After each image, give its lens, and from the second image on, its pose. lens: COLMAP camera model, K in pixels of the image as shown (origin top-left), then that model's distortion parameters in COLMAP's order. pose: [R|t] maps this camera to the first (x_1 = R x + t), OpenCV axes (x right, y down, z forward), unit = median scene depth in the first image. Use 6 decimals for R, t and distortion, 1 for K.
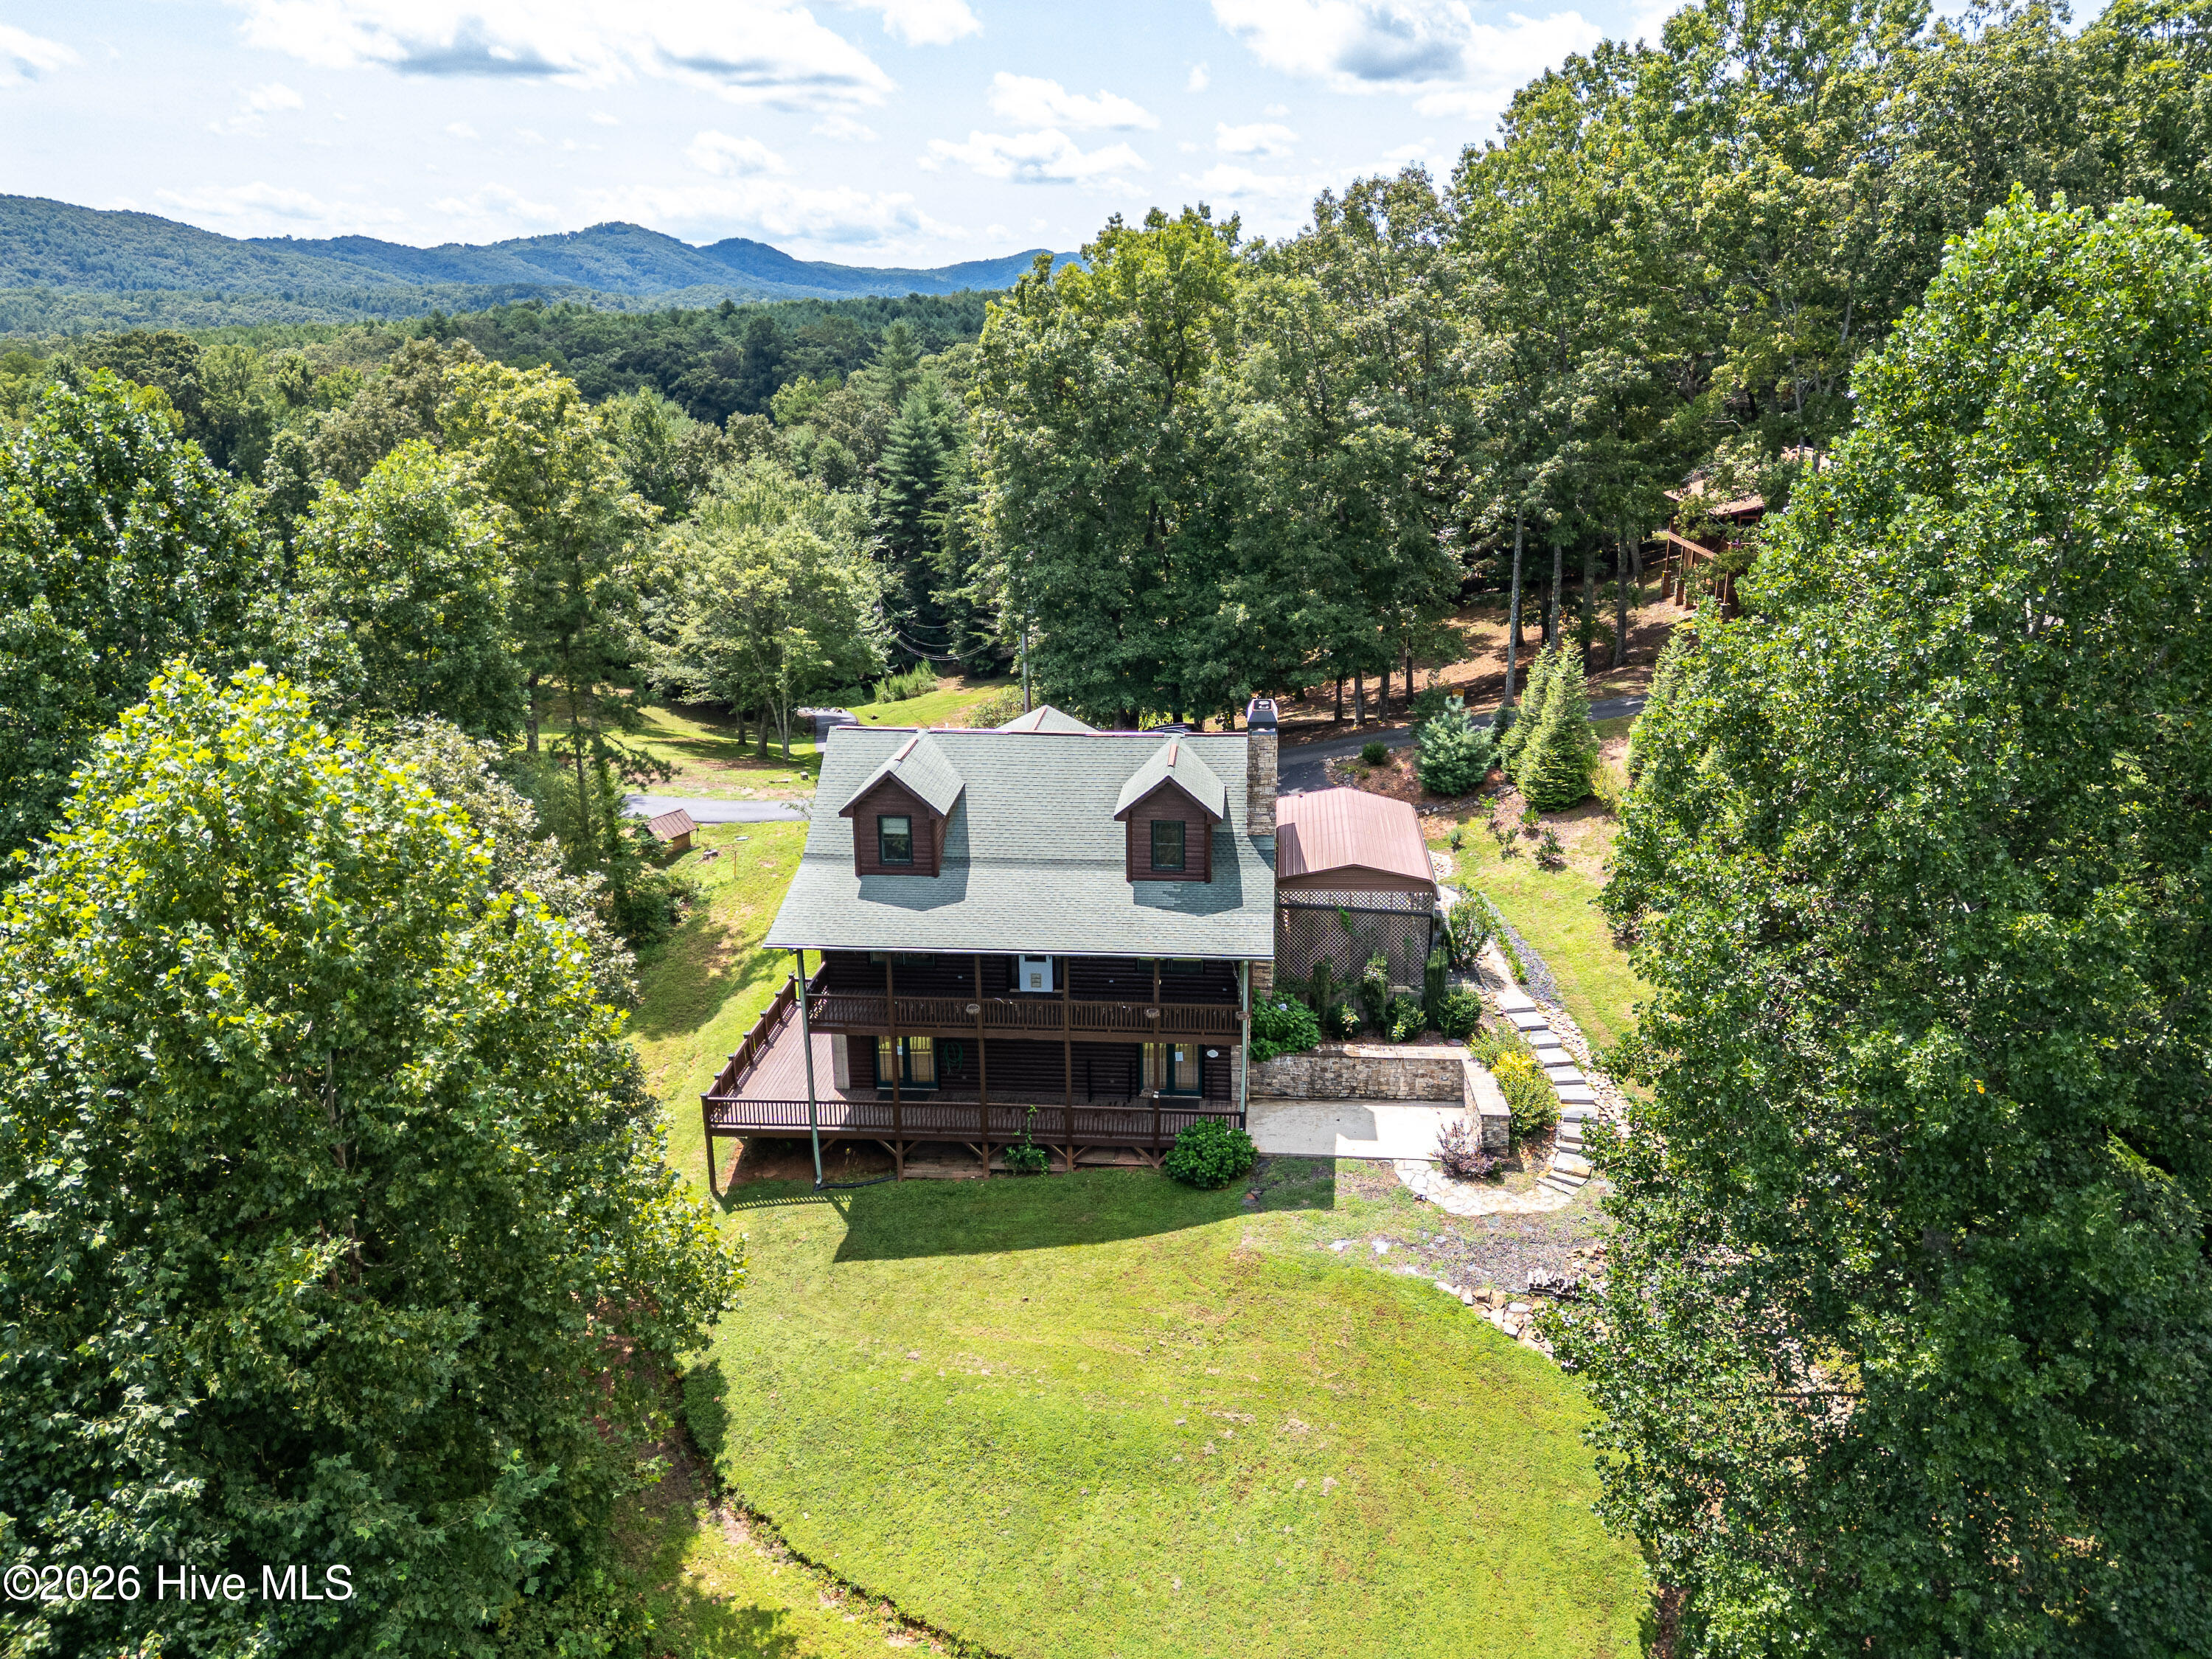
lens RADIAL K [[1558.5, 0, 1094.1], [0, 1558.5, 821.6], [0, 0, 1]] dist [0.075316, -0.075493]
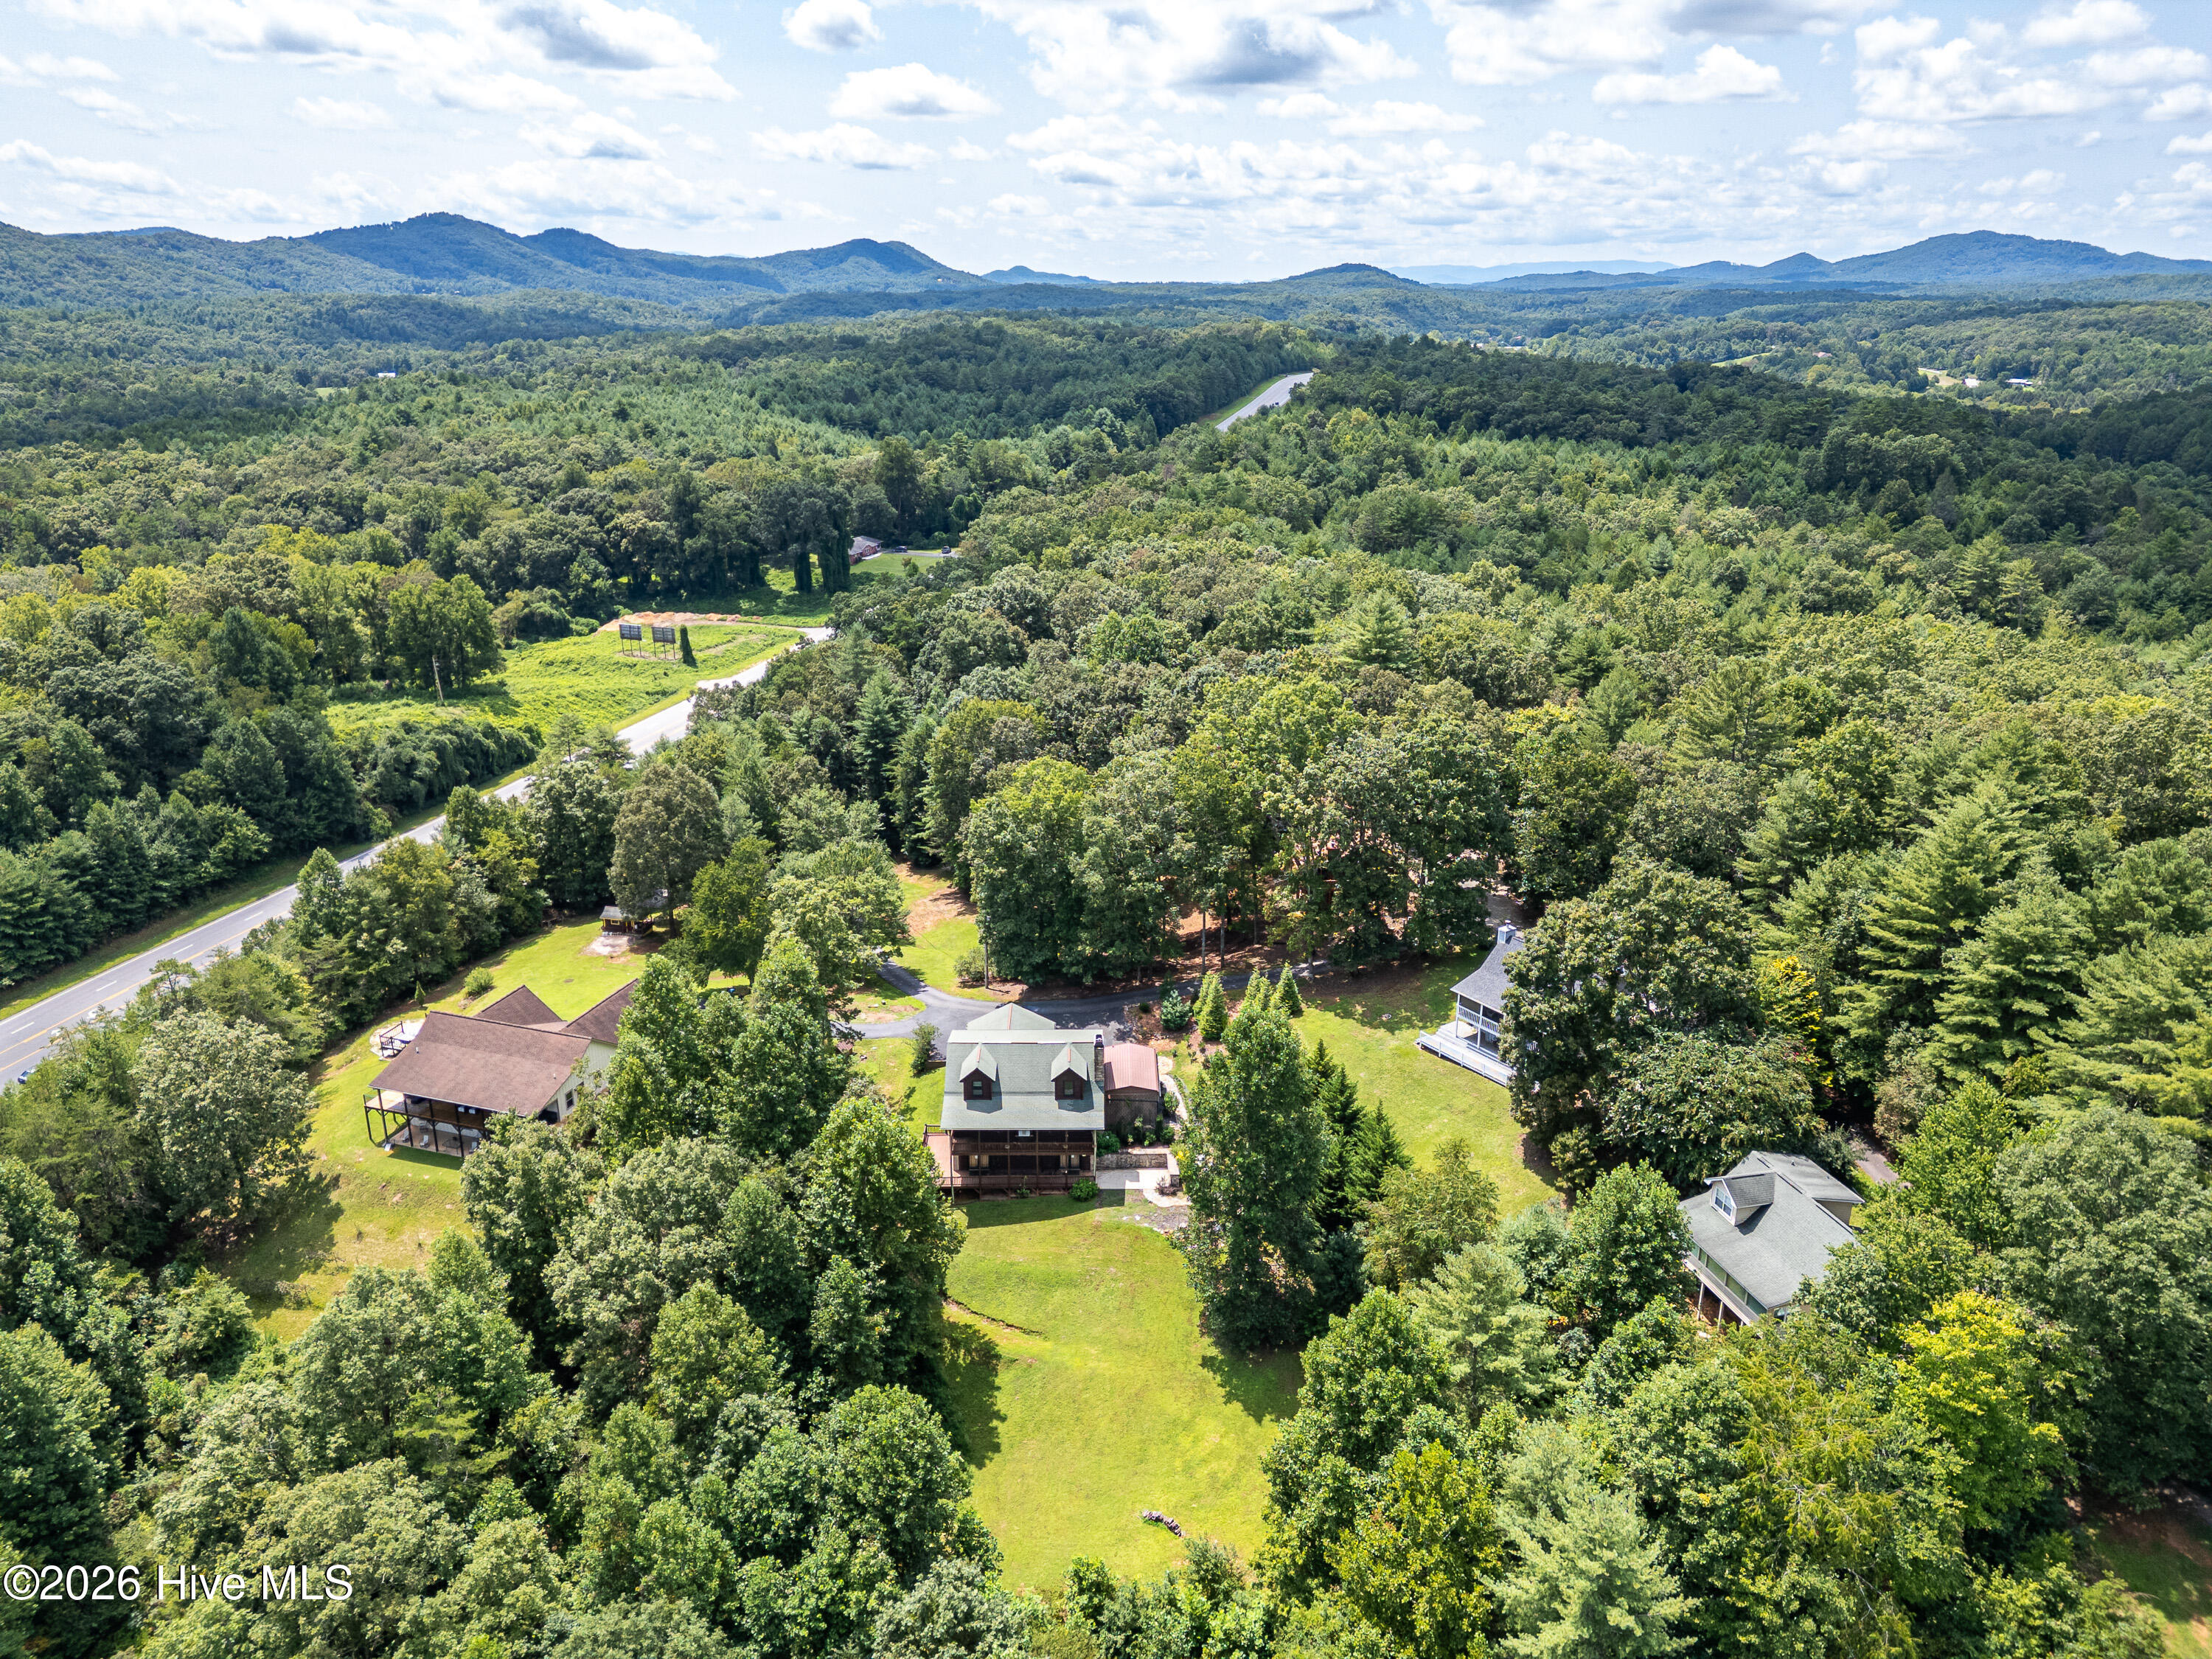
lens RADIAL K [[1558.5, 0, 1094.1], [0, 1558.5, 821.6], [0, 0, 1]] dist [0.075316, -0.075493]
pose [[0.993538, -0.017105, 0.112207, -0.224912], [0.013320, 0.999319, 0.034397, -0.579601], [-0.112719, -0.032680, 0.993089, -1.909950]]
